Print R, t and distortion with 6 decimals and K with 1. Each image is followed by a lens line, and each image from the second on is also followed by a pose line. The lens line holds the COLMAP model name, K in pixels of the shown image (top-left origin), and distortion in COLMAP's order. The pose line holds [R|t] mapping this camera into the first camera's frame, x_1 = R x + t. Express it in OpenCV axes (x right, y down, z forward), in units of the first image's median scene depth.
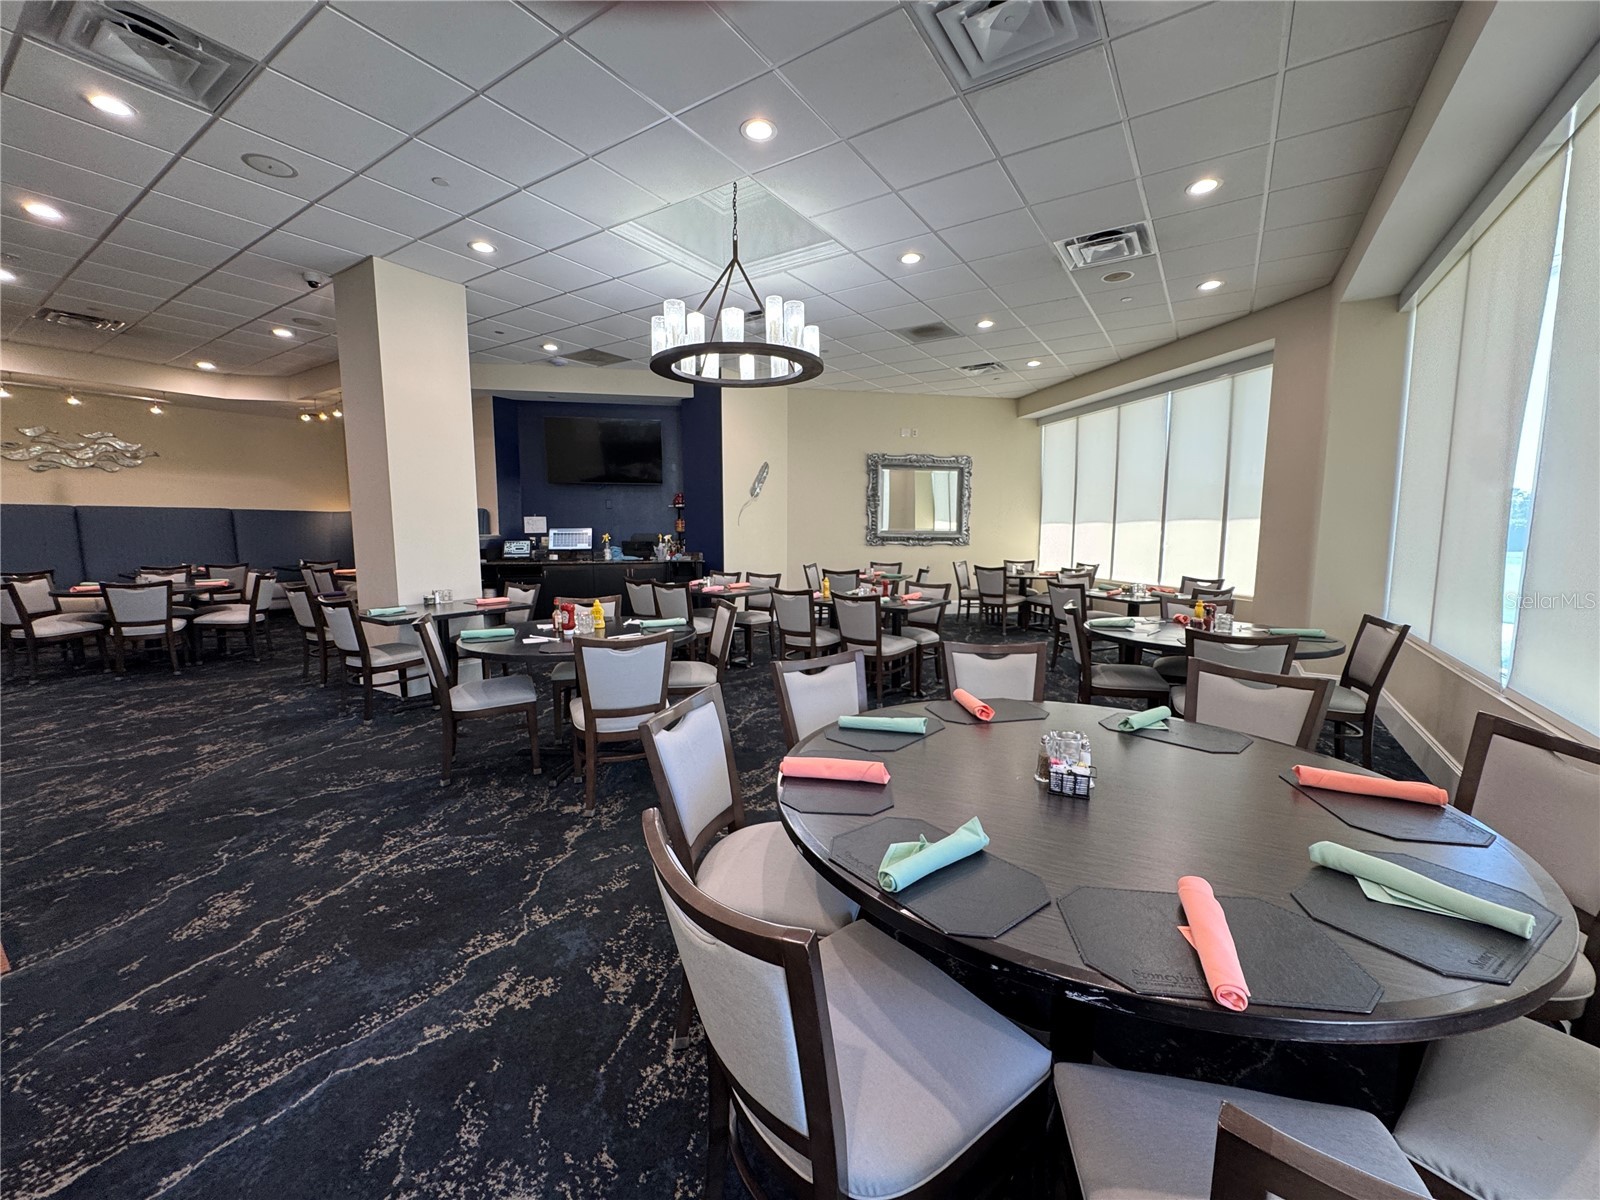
lens RADIAL K [[652.4, 0, 796.4], [0, 652.4, 586.2], [0, 0, 1]] dist [-0.000588, -0.000056]
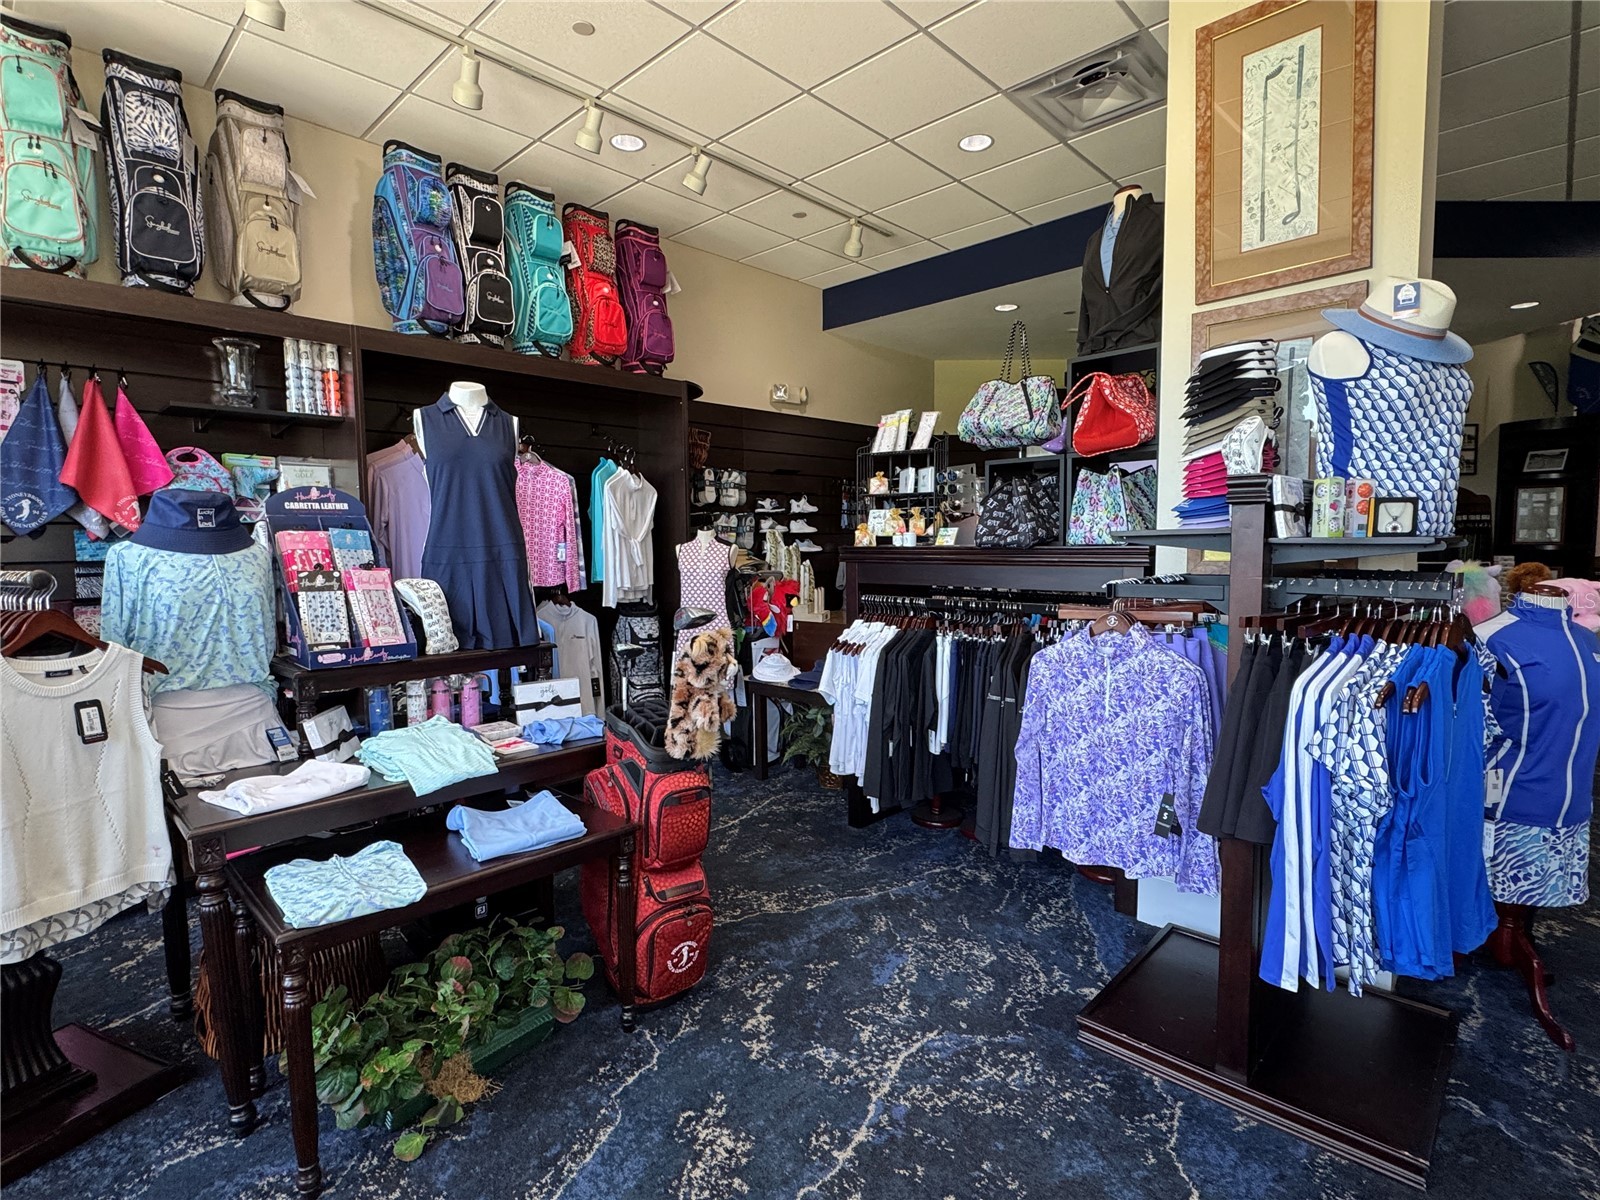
lens RADIAL K [[777.3, 0, 799.9], [0, 777.3, 591.9], [0, 0, 1]] dist [-0.001069, -0.000052]
pose [[0.982925, 0.004816, -0.183942, -0.543894], [-0.008084, 0.999822, -0.017023, -0.053818], [0.183828, 0.018220, 0.982790, 0.182062]]
